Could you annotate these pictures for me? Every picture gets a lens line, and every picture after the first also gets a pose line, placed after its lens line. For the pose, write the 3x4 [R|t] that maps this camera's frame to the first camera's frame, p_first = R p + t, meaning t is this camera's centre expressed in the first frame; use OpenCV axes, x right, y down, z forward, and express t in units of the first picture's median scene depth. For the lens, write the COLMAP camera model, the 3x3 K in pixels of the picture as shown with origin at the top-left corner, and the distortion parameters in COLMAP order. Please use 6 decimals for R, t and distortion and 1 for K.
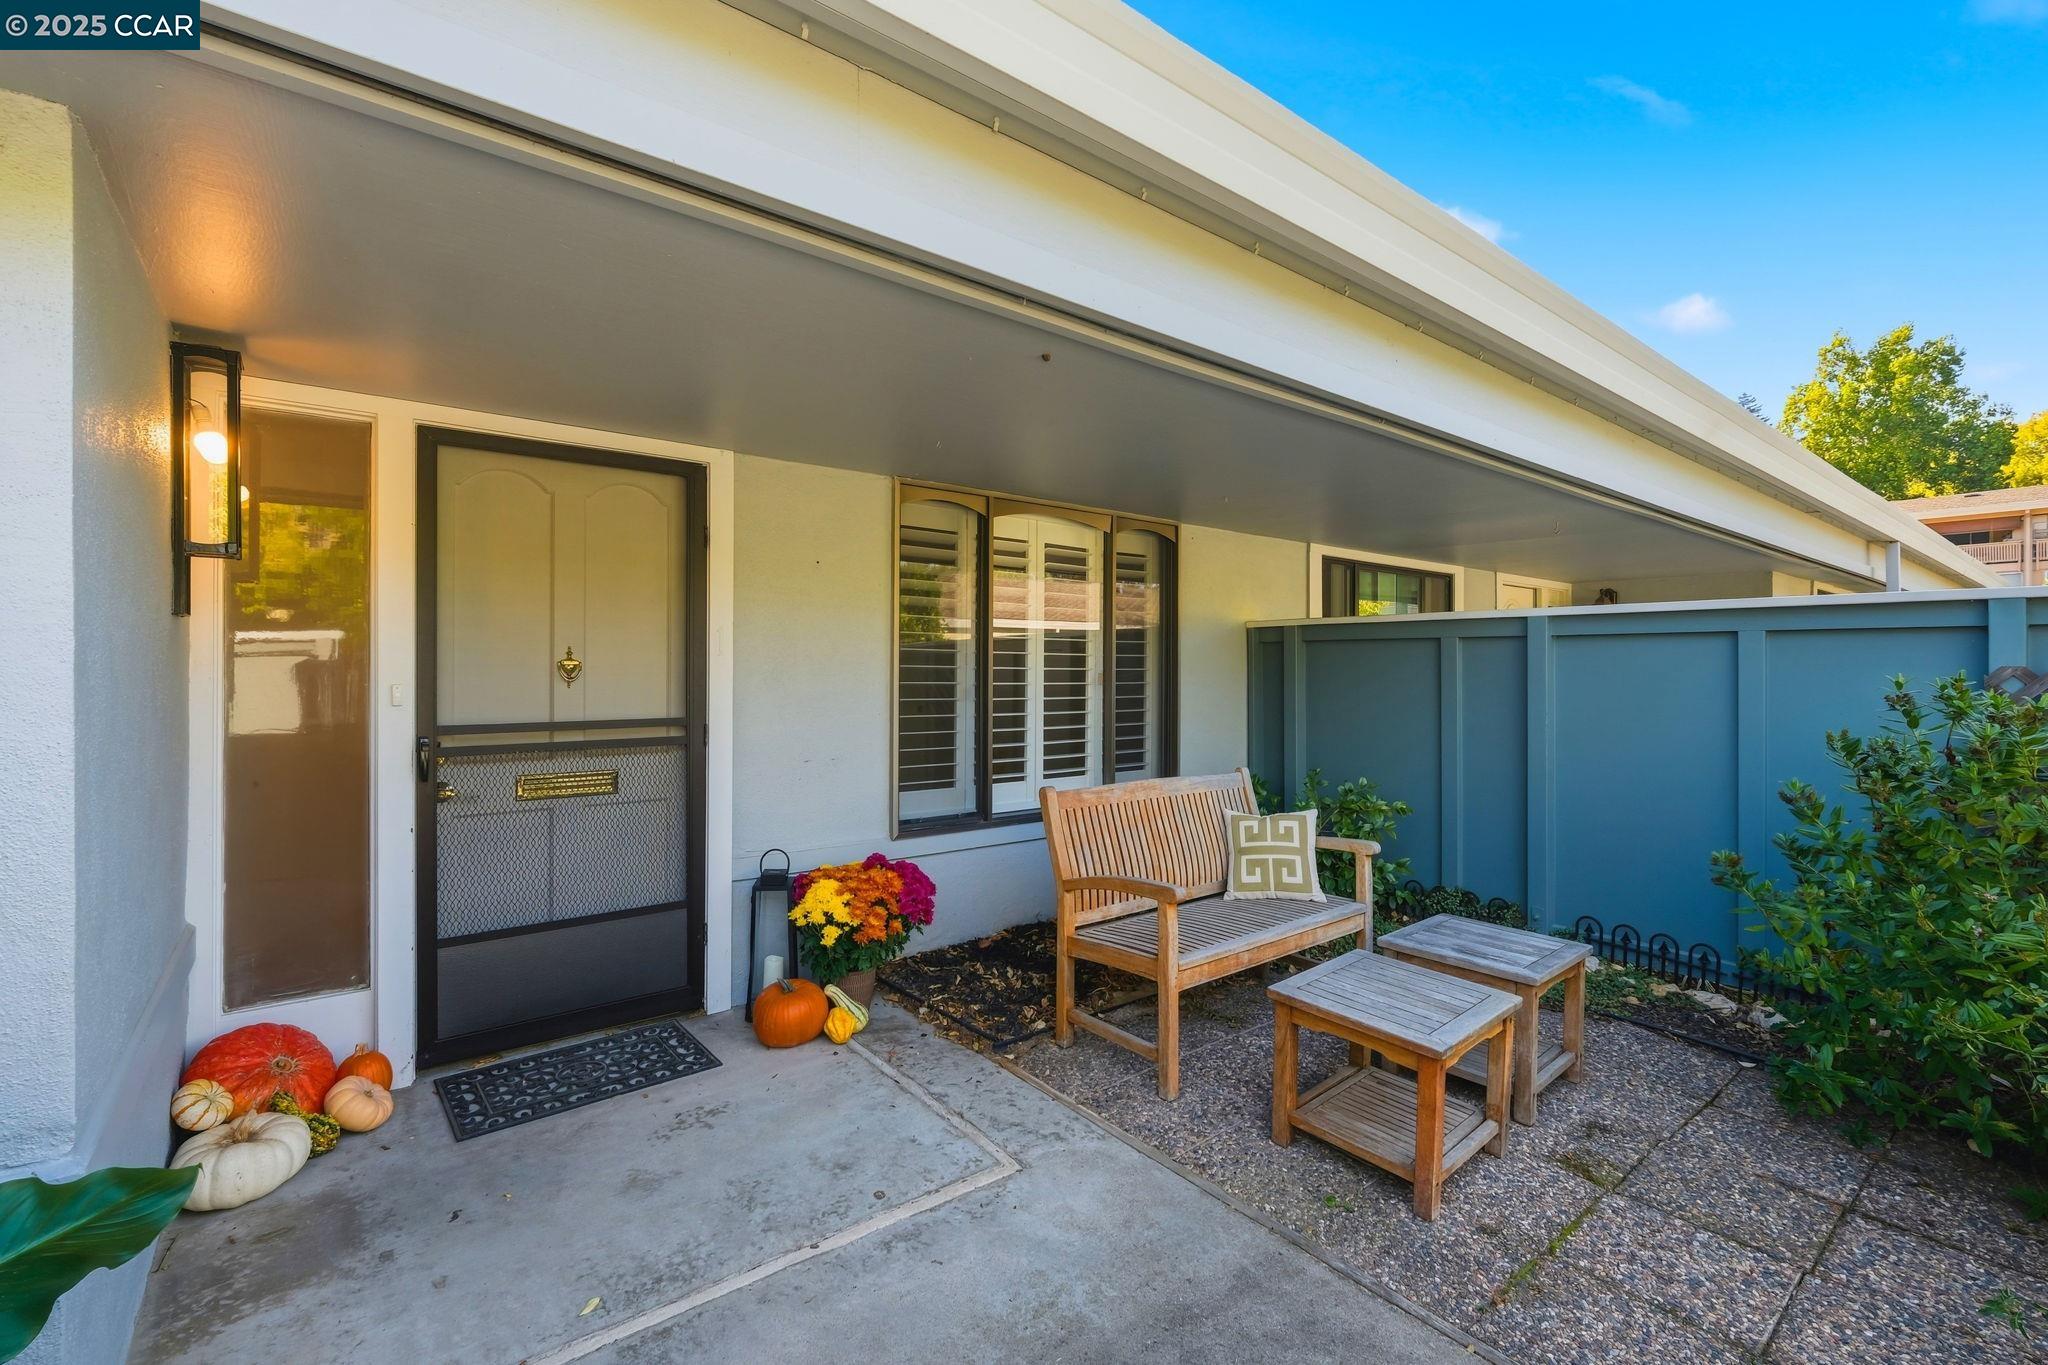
lens RADIAL K [[926.4, 0, 1029.0], [0, 926.4, 671.9], [0, 0, 1]] dist [0.001457, 0.000321]
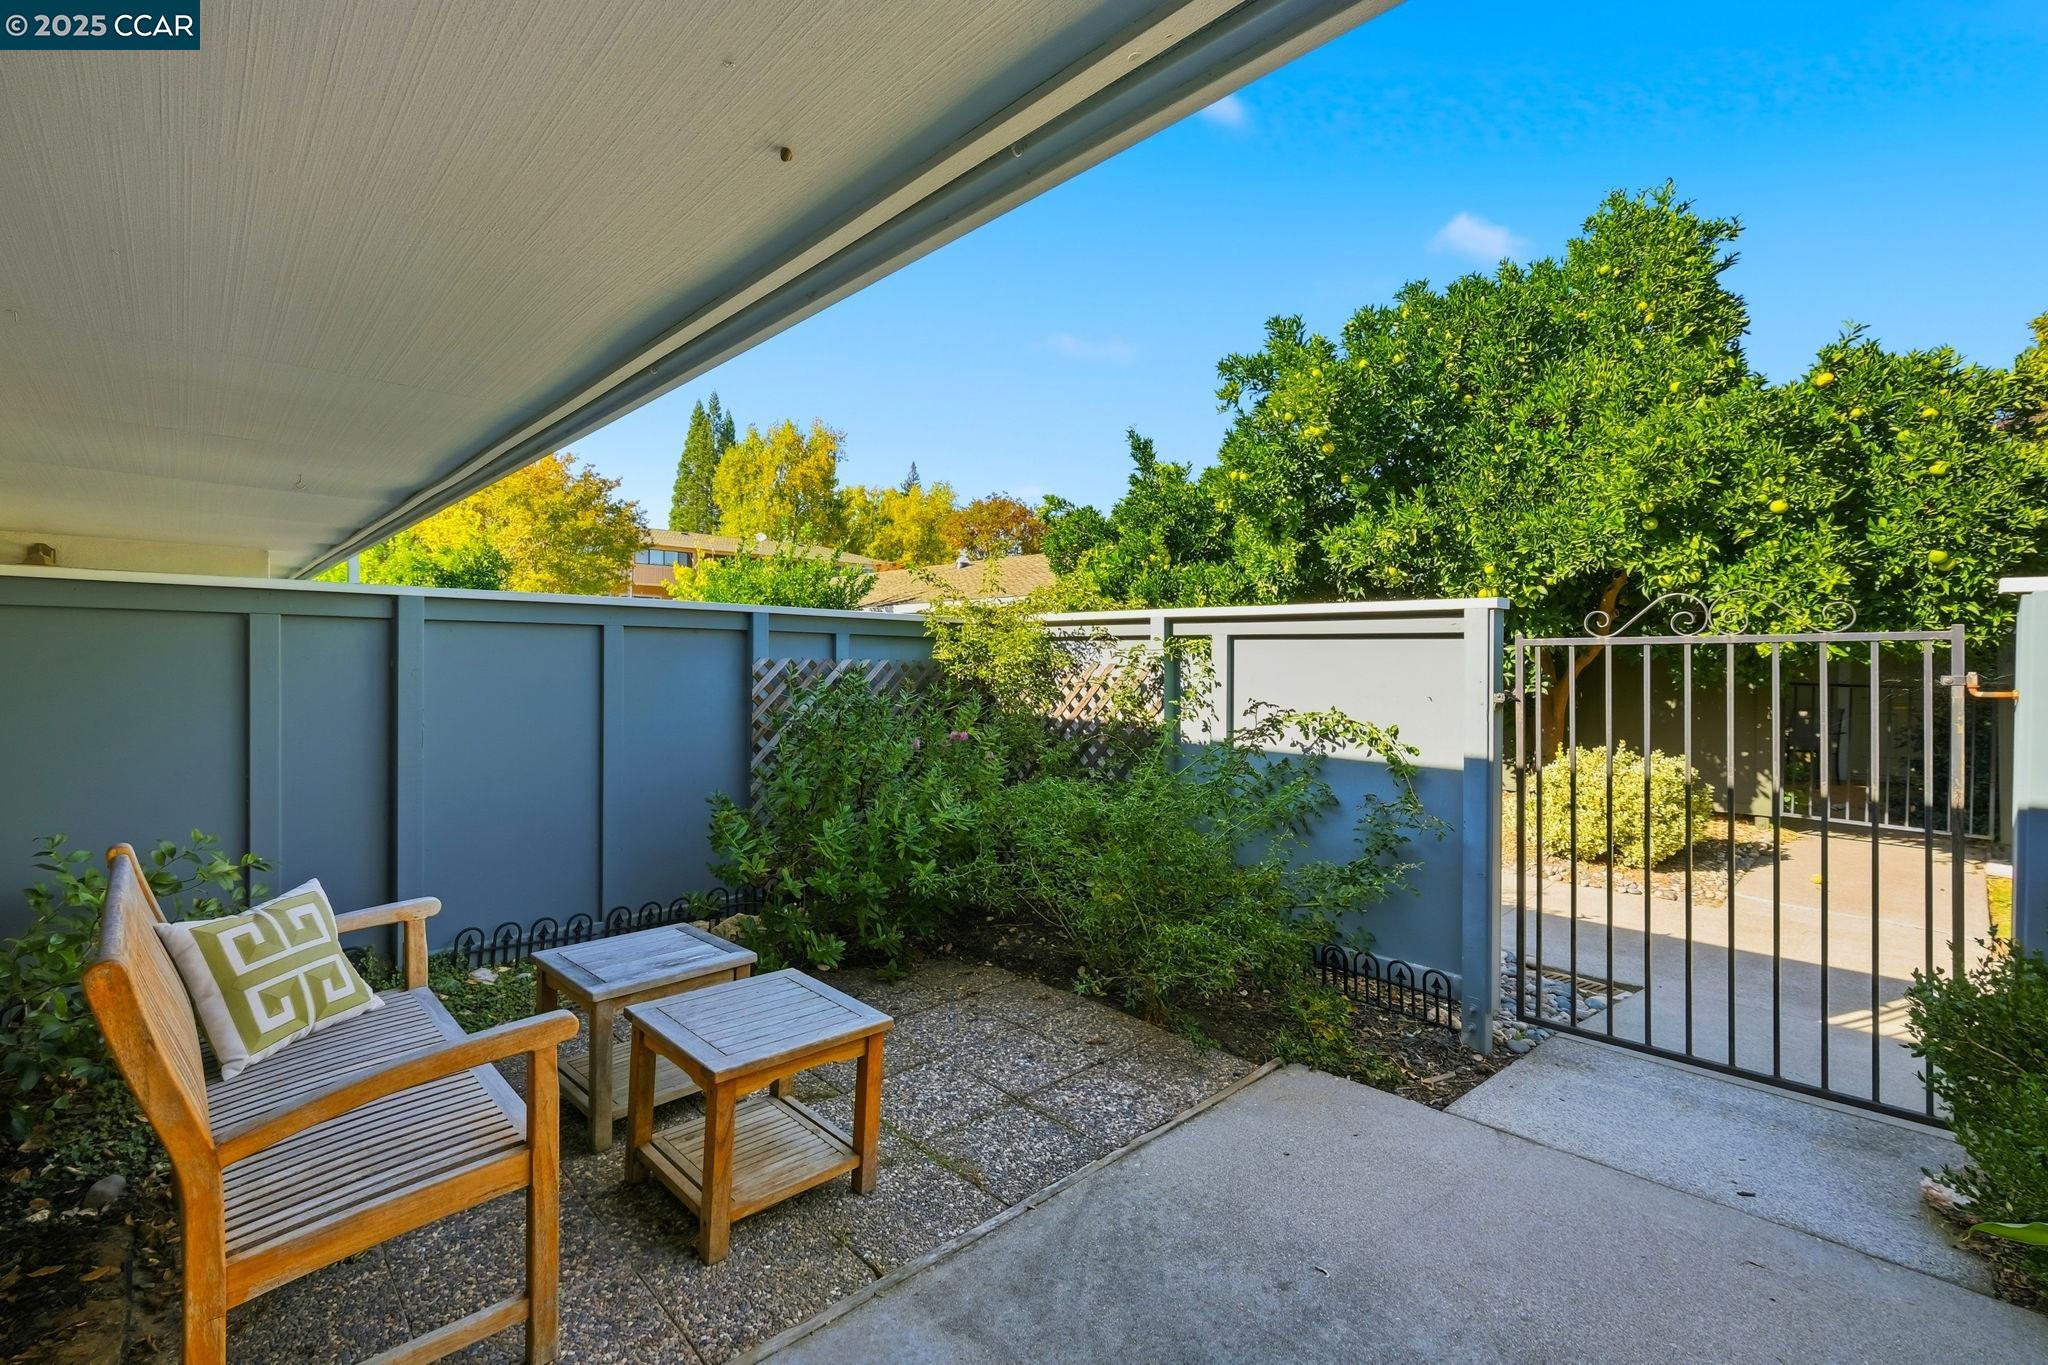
lens RADIAL K [[926.4, 0, 1029.0], [0, 926.4, 671.9], [0, 0, 1]] dist [0.001457, 0.000321]
pose [[-0.110685, -0.019306, 0.993668, -0.451846], [-0.004406, 0.999811, 0.018935, -0.011856], [-0.993846, -0.002282, -0.110750, 0.681912]]
